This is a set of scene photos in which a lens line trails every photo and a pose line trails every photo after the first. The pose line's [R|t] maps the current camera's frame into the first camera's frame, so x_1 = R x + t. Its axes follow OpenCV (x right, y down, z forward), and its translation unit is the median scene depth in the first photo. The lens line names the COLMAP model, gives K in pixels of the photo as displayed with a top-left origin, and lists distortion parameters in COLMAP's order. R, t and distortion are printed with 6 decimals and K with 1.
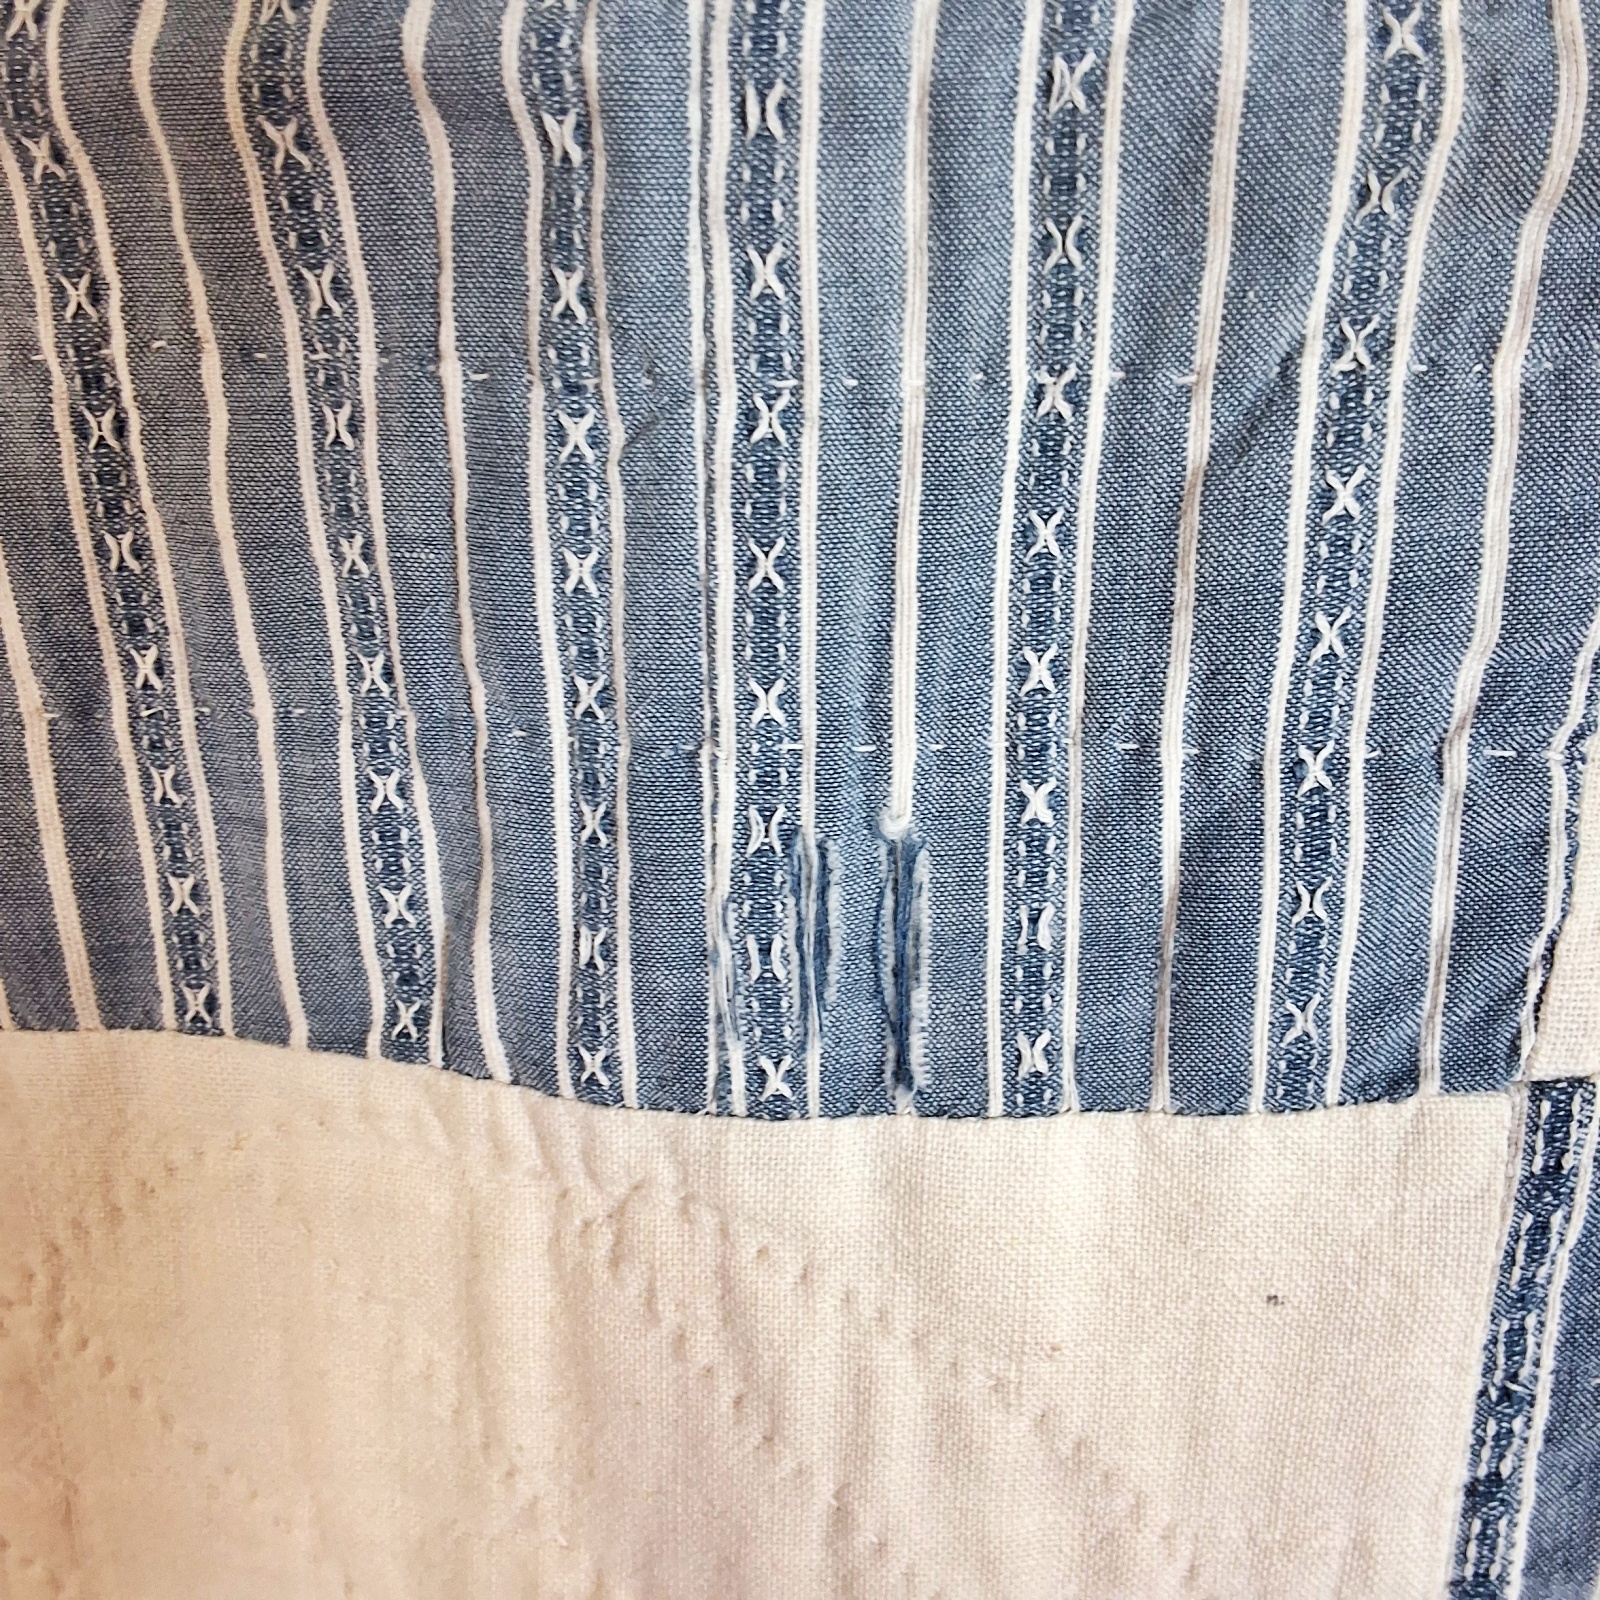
lens RADIAL K [[1665.4, 0, 800.0], [0, 1665.4, 800.0], [0, 0, 1]] dist [0.139030, -0.242977]
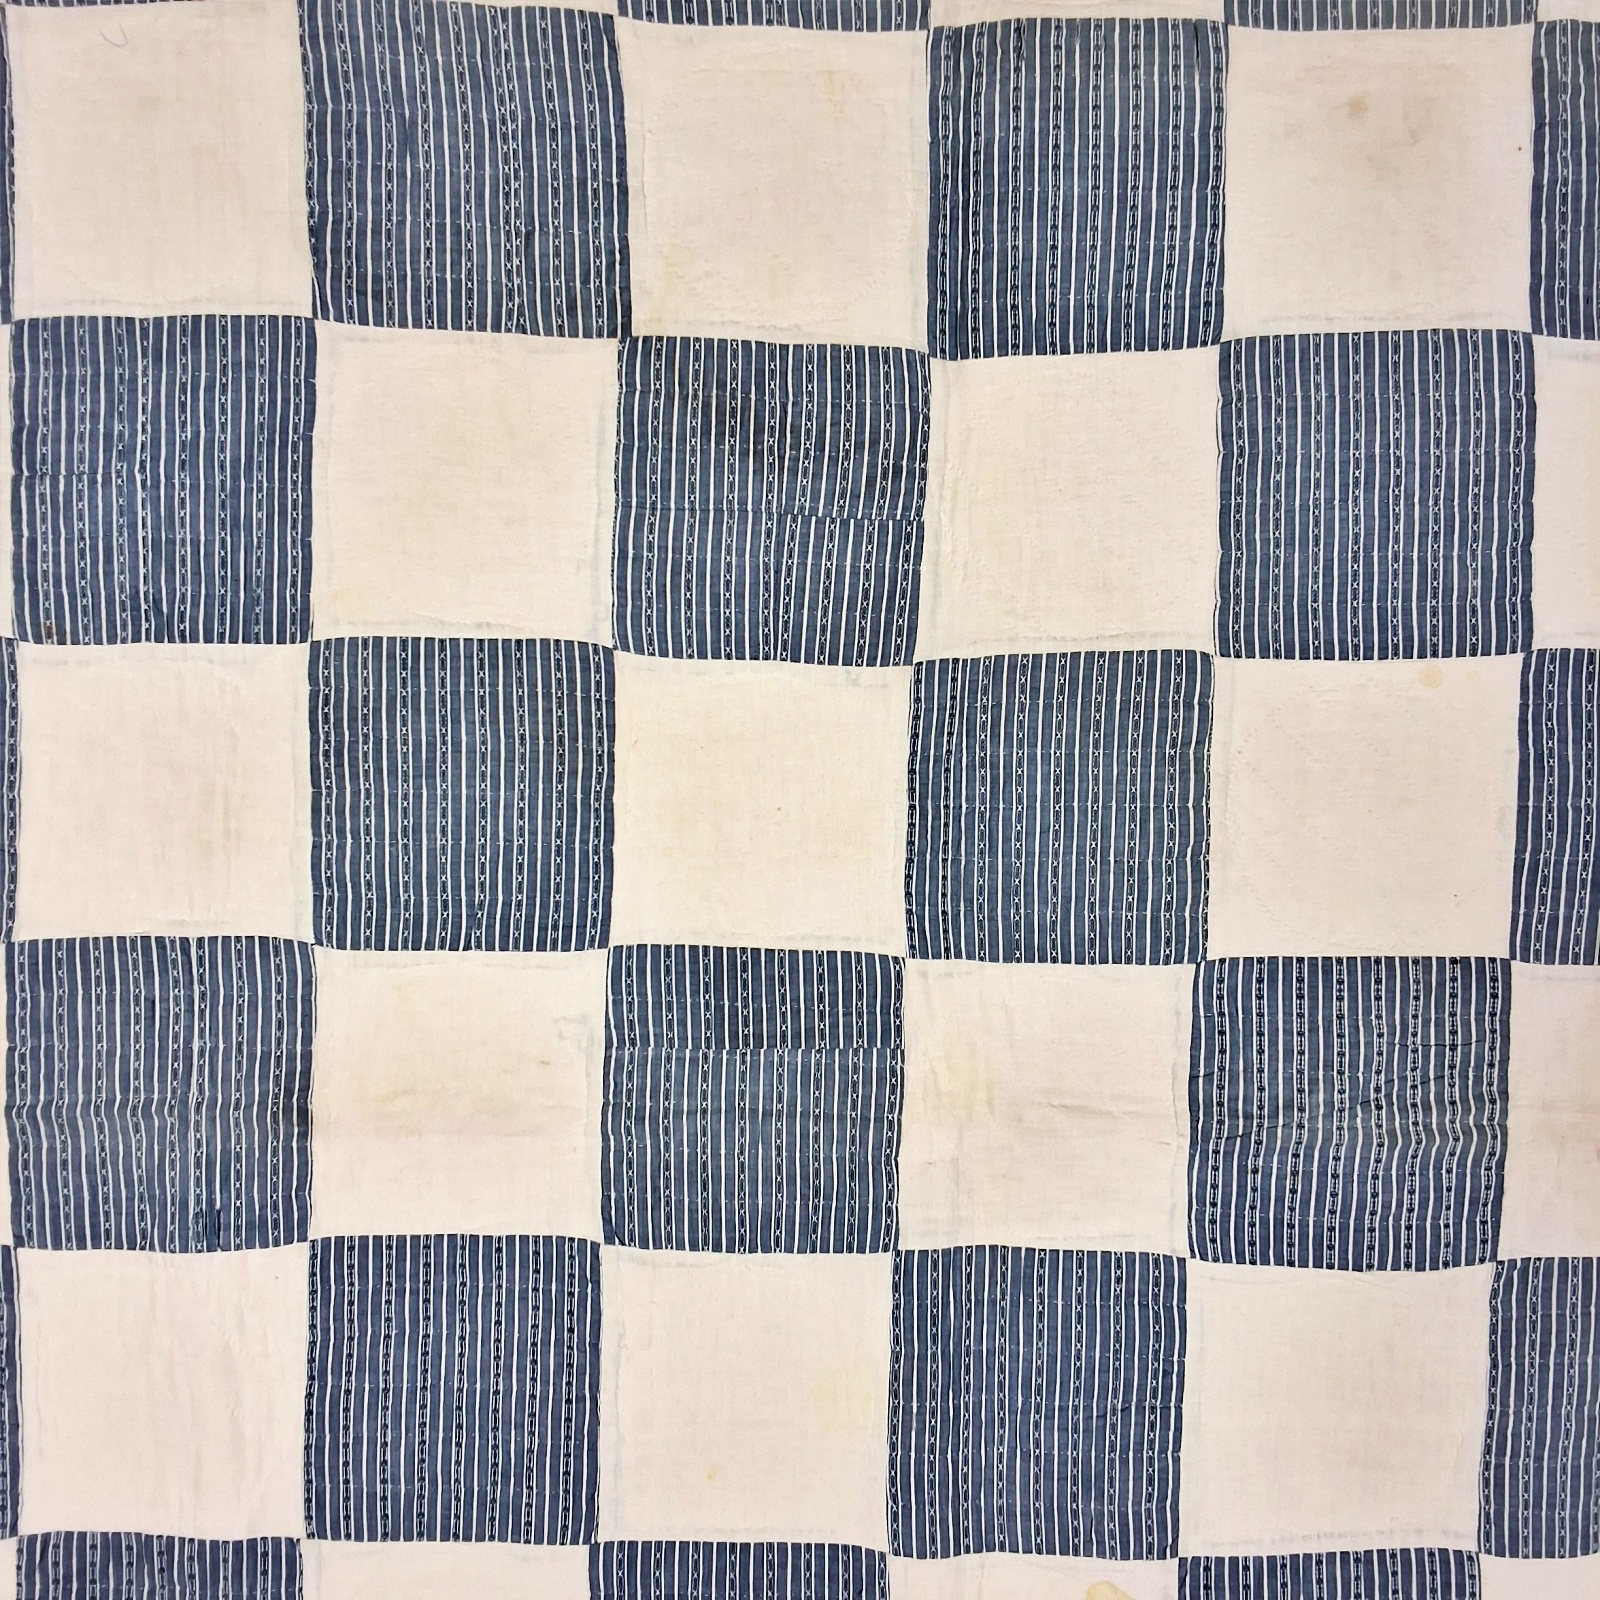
lens RADIAL K [[1665.4, 0, 800.0], [0, 1665.4, 800.0], [0, 0, 1]] dist [0.139030, -0.242977]
pose [[0.988316, -0.006521, 0.152276, 1.395351], [0.045163, 0.966745, -0.251722, 0.259944], [-0.145571, 0.255659, 0.955745, -6.585478]]
